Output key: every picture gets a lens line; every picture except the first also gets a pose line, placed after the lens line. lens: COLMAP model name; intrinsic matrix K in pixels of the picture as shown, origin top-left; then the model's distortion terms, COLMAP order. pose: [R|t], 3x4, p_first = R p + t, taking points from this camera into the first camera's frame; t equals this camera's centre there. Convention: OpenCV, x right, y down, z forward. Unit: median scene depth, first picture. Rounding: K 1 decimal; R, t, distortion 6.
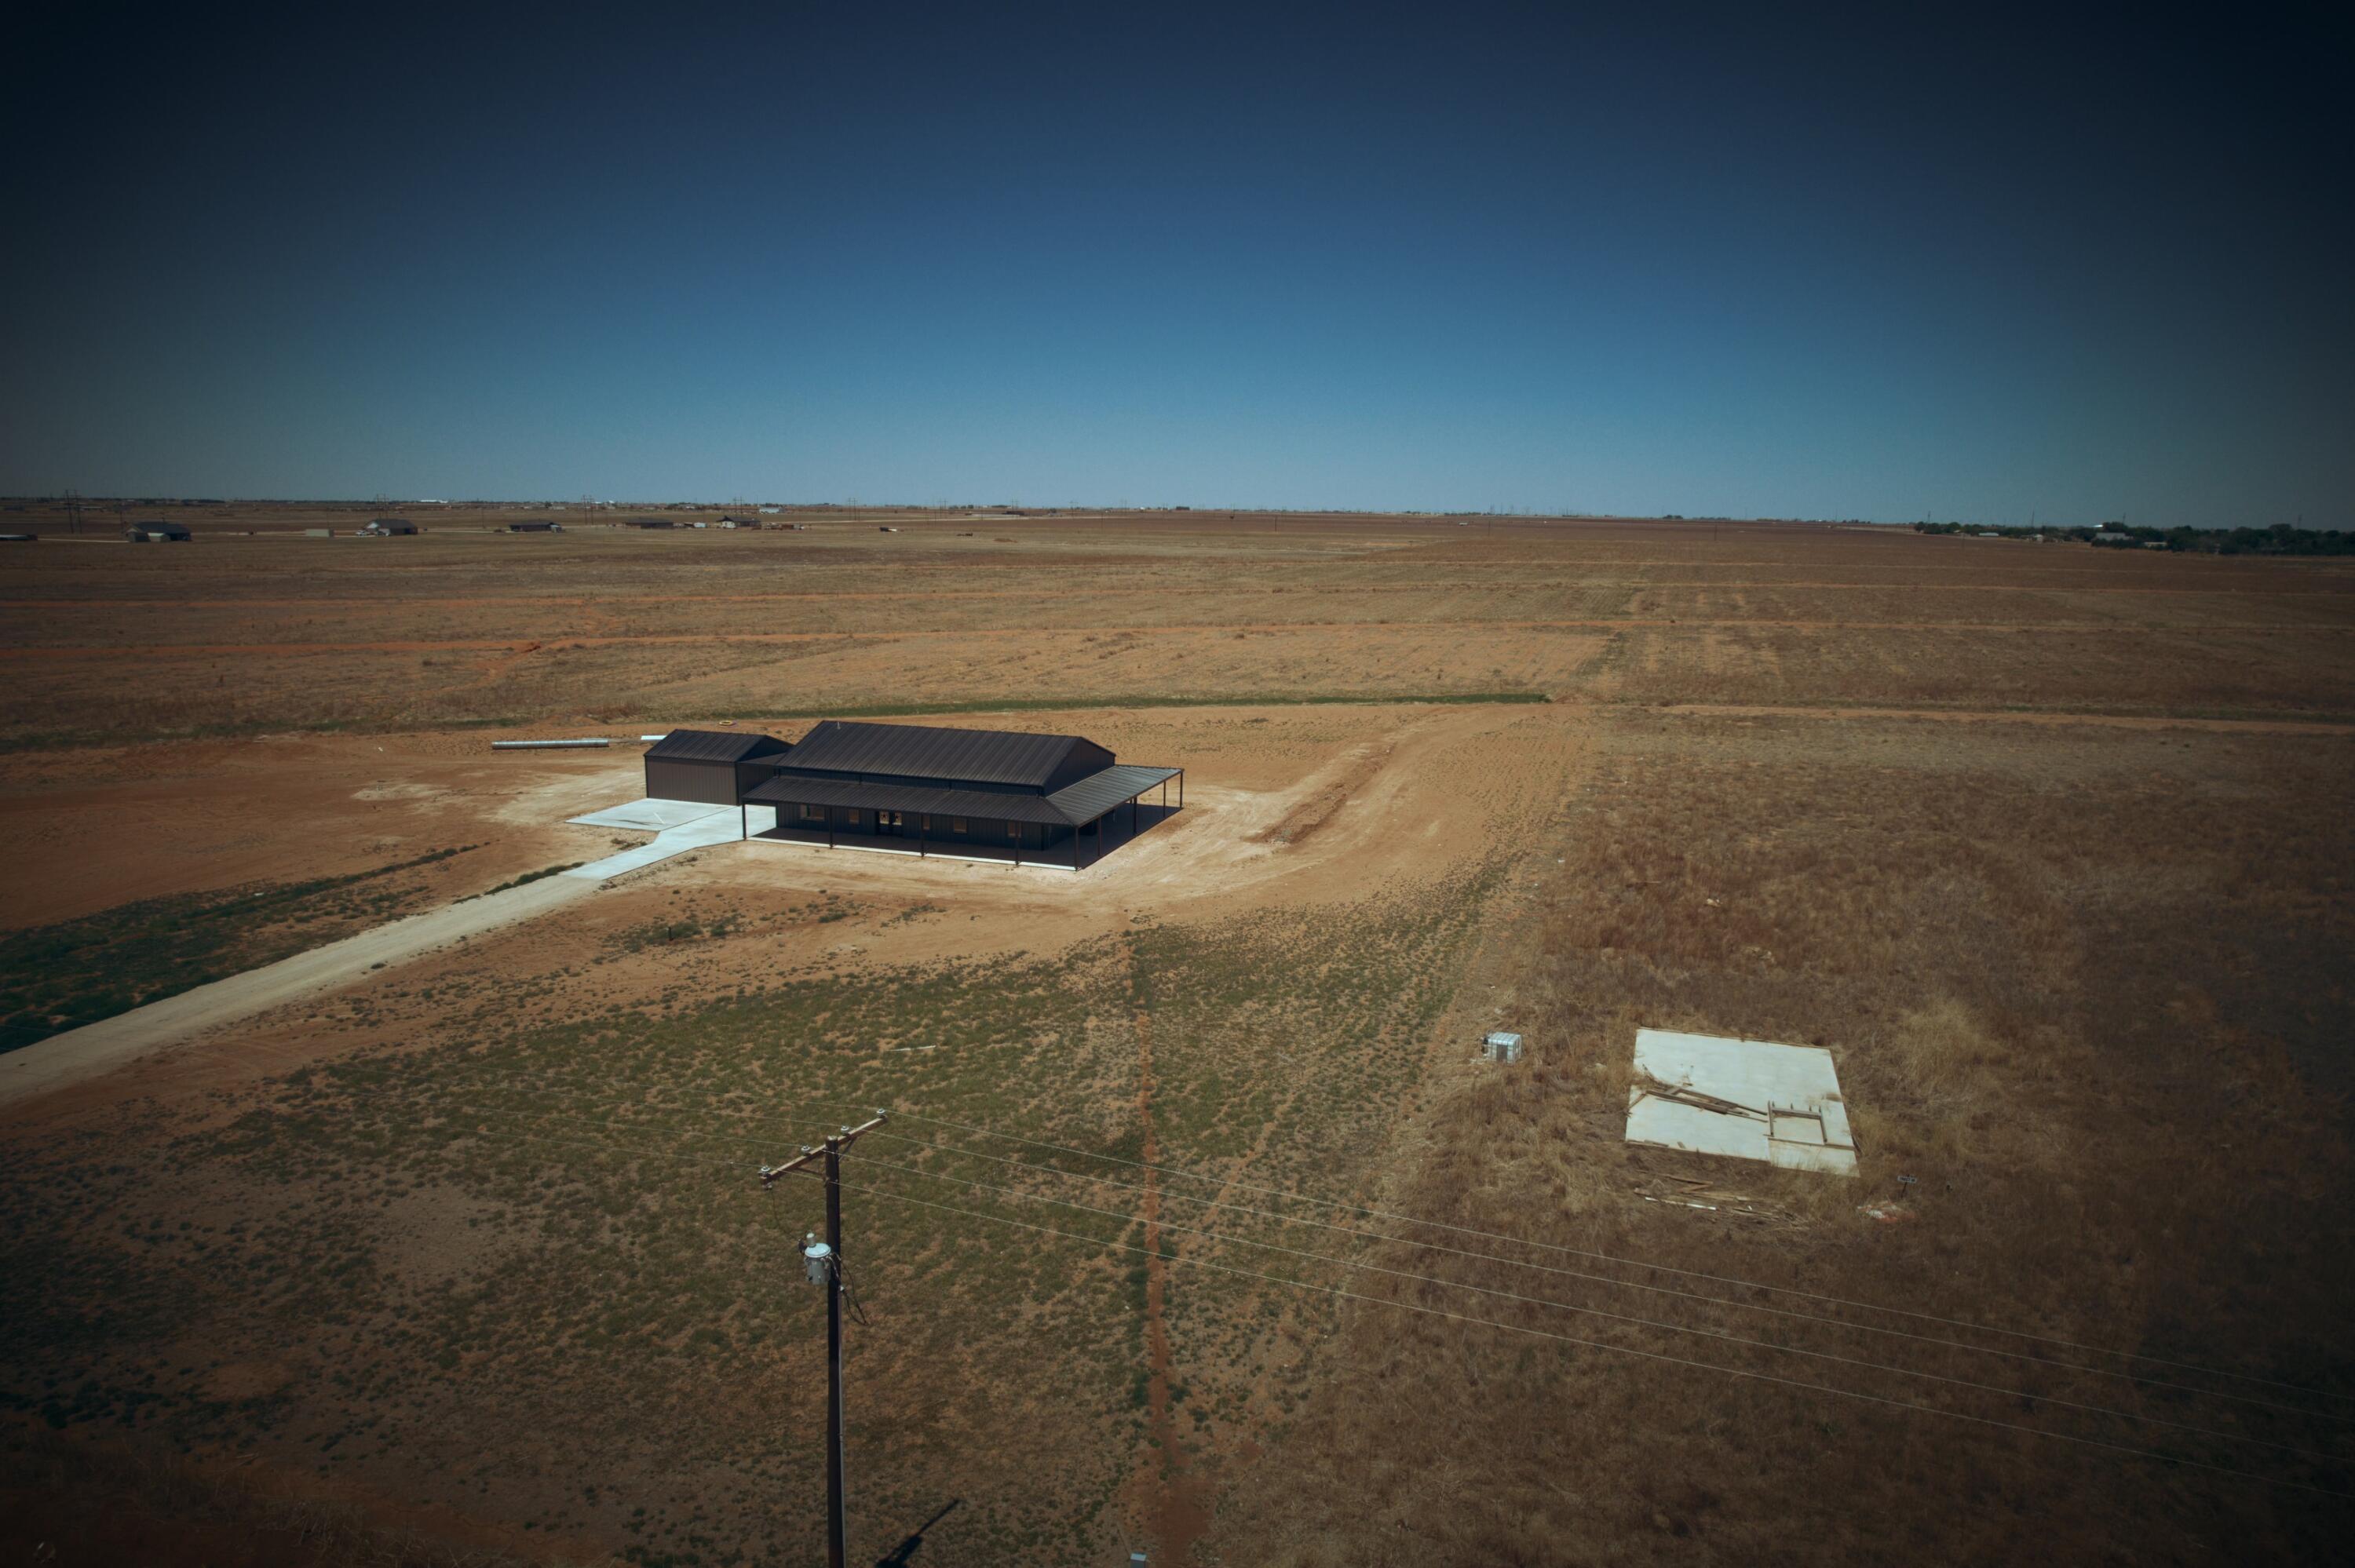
lens RADIAL K [[1511.9, 0, 1177.5], [0, 1511.9, 784.0], [0, 0, 1]] dist [-0.046246, -0.000392]
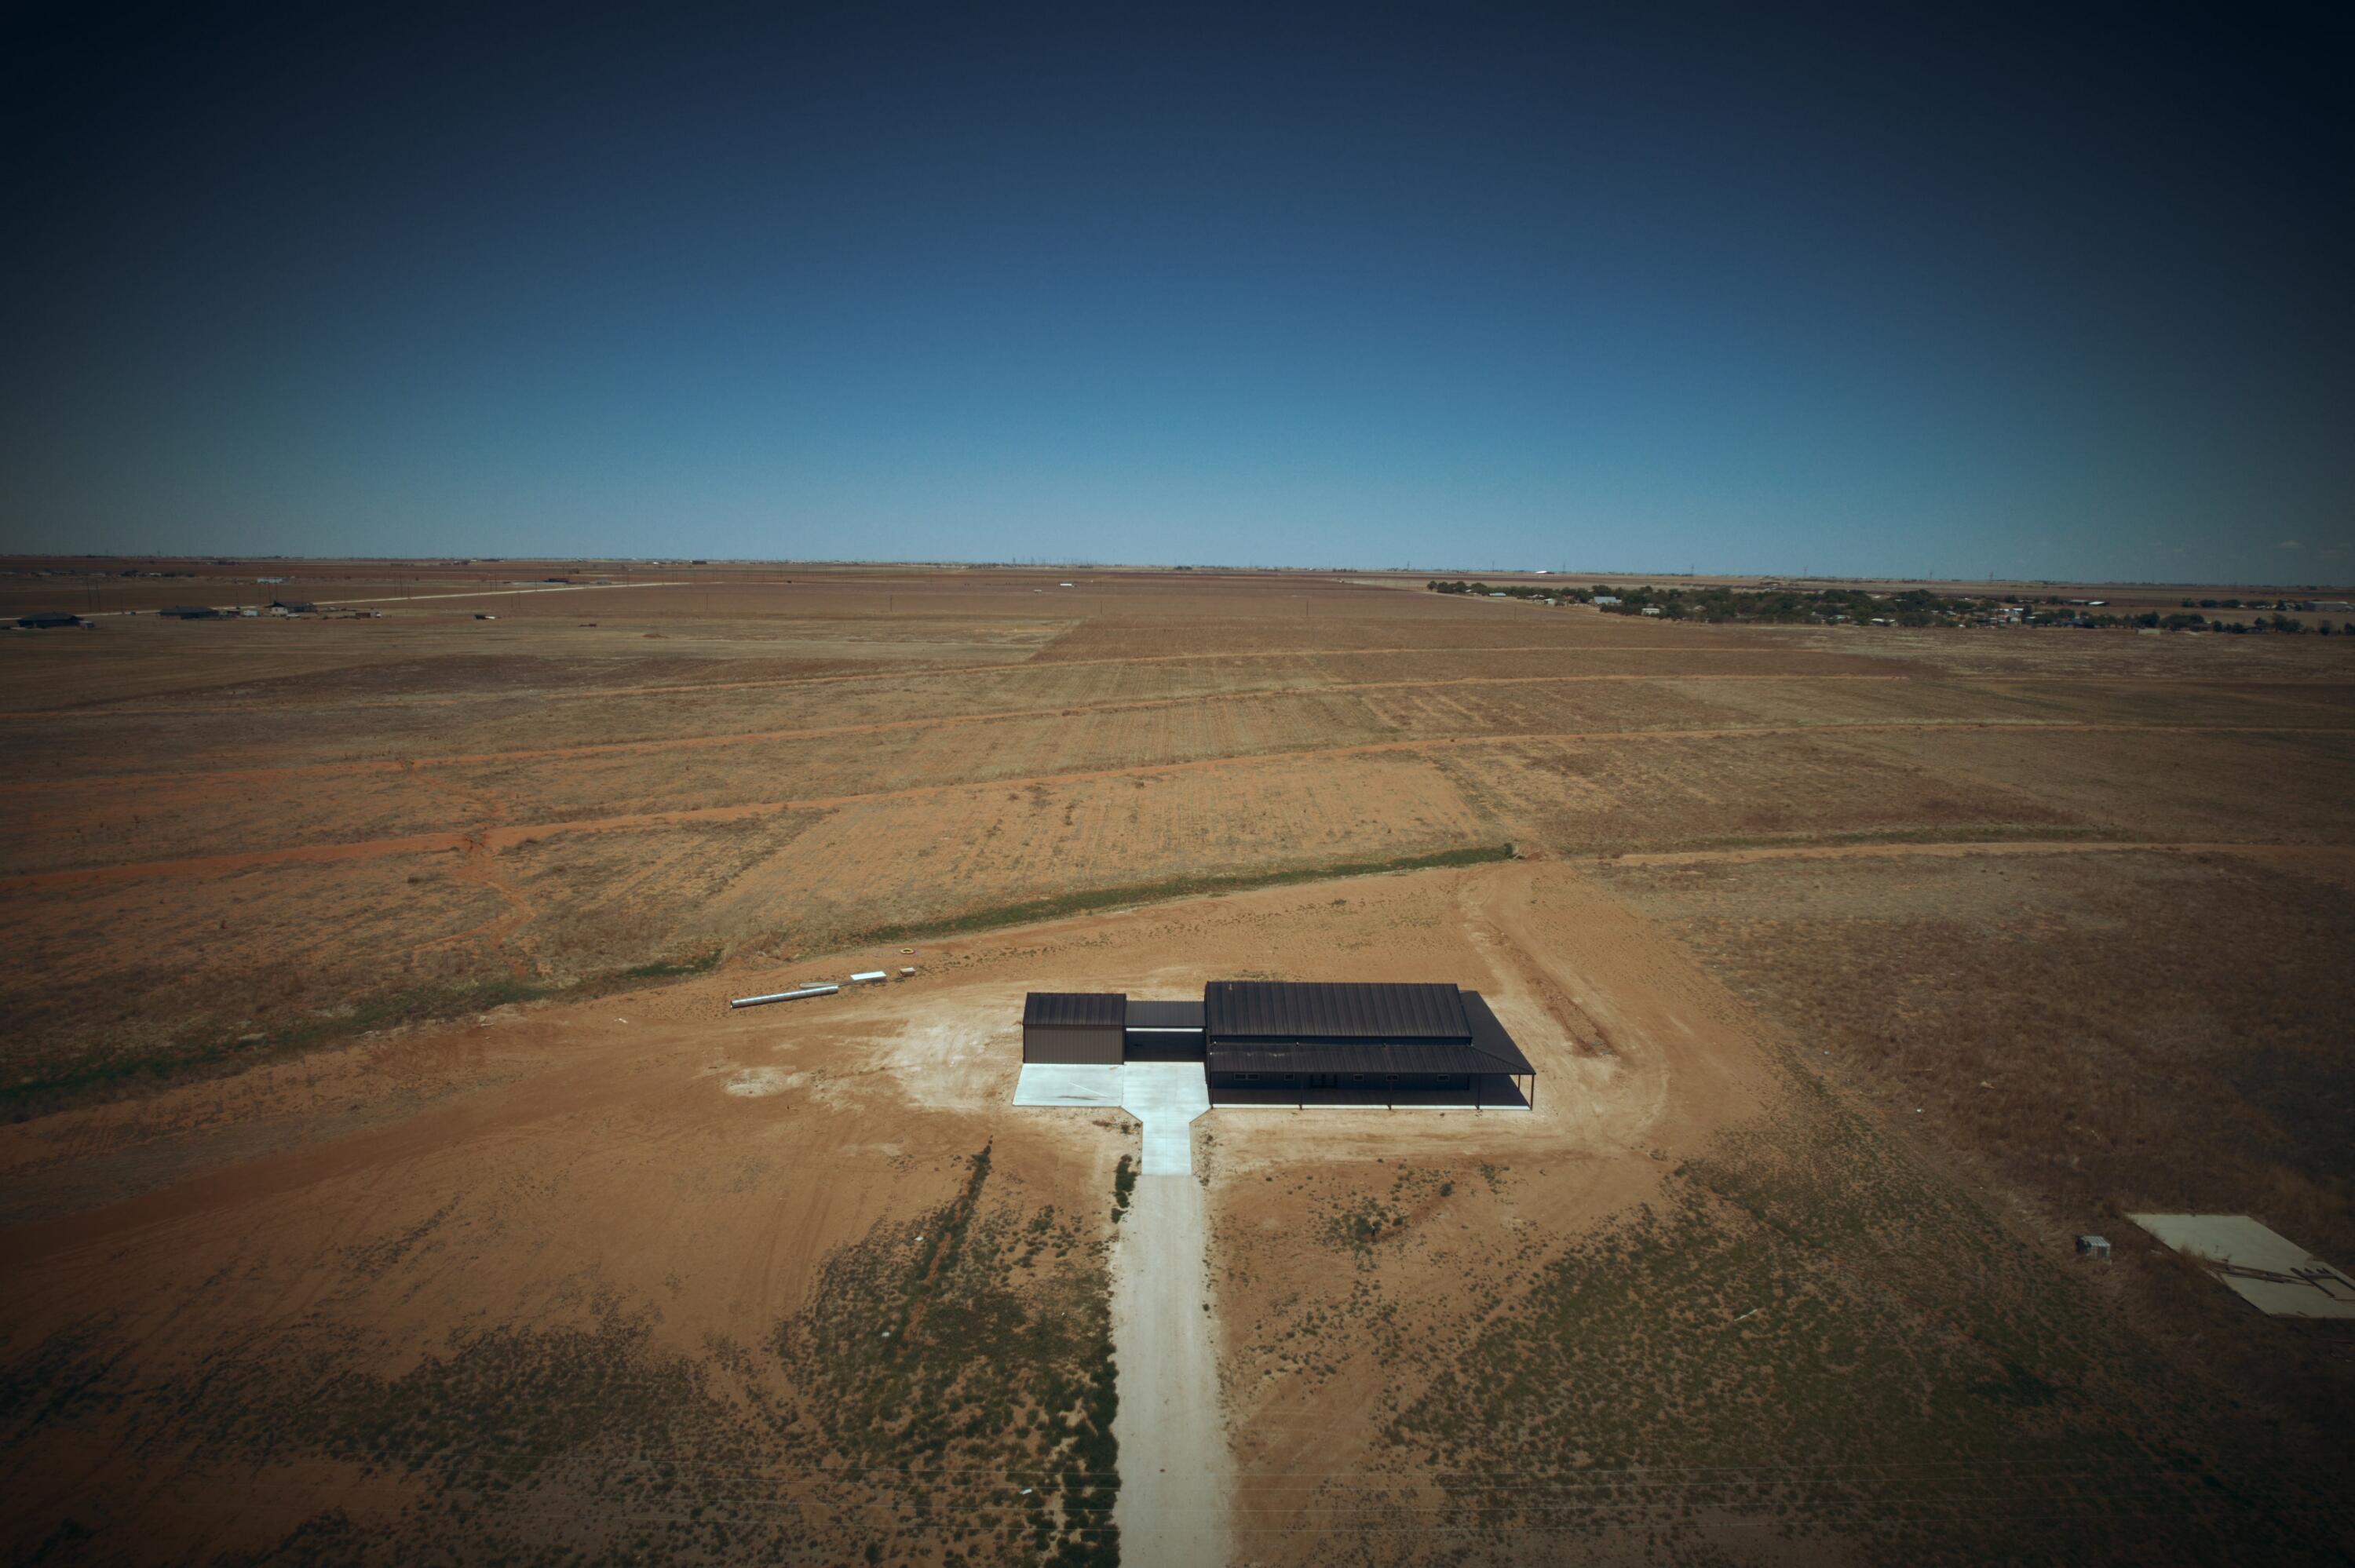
lens RADIAL K [[1508.6, 0, 1177.5], [0, 1508.6, 784.0], [0, 0, 1]] dist [-0.062497, 0.053698]
pose [[0.948271, -0.047904, 0.313828, -0.685224], [0.057330, 0.998137, -0.020870, -0.189793], [-0.312244, 0.037782, 0.949250, -0.054952]]
